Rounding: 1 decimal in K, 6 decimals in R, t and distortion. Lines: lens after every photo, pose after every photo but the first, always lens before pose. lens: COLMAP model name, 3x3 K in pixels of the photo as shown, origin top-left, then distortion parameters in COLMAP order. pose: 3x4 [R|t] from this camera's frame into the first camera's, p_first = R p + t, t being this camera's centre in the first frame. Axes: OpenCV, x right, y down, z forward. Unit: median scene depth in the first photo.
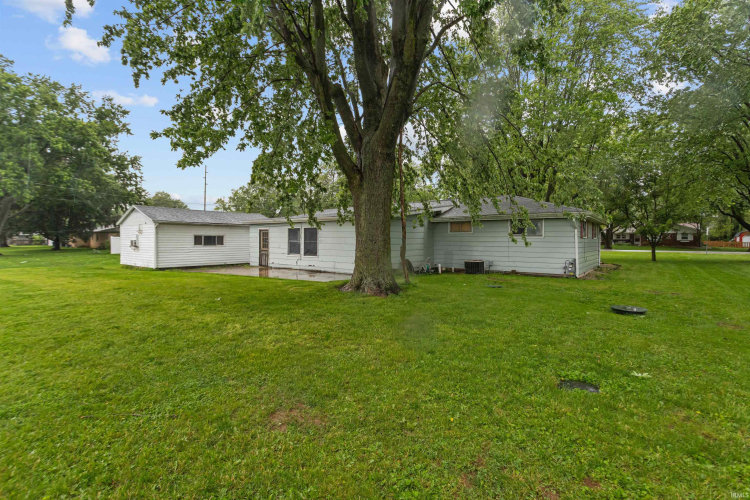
lens RADIAL K [[355.9, 0, 375.5], [0, 355.9, 247.8], [0, 0, 1]] dist [0.002420, 0.000072]
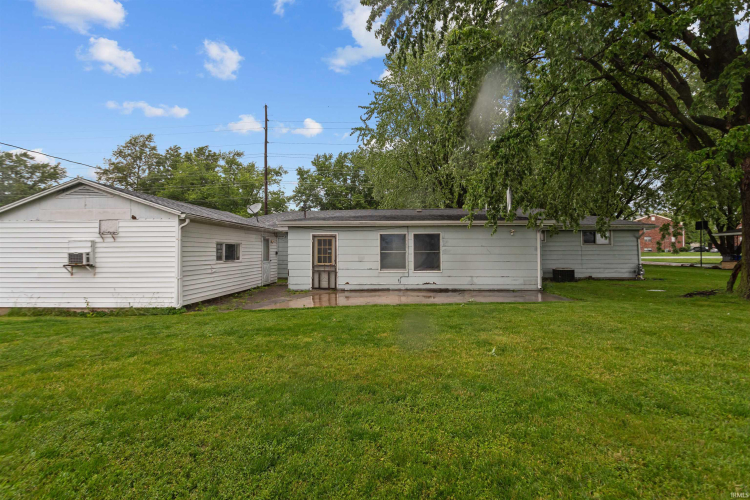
lens RADIAL K [[355.9, 0, 375.1], [0, 355.9, 249.7], [0, 0, 1]] dist [0.002420, 0.000072]
pose [[0.813911, -0.004775, 0.580970, -0.688941], [0.021750, 0.999516, -0.022256, -0.007210], [-0.580582, 0.030750, 0.813621, 0.425027]]
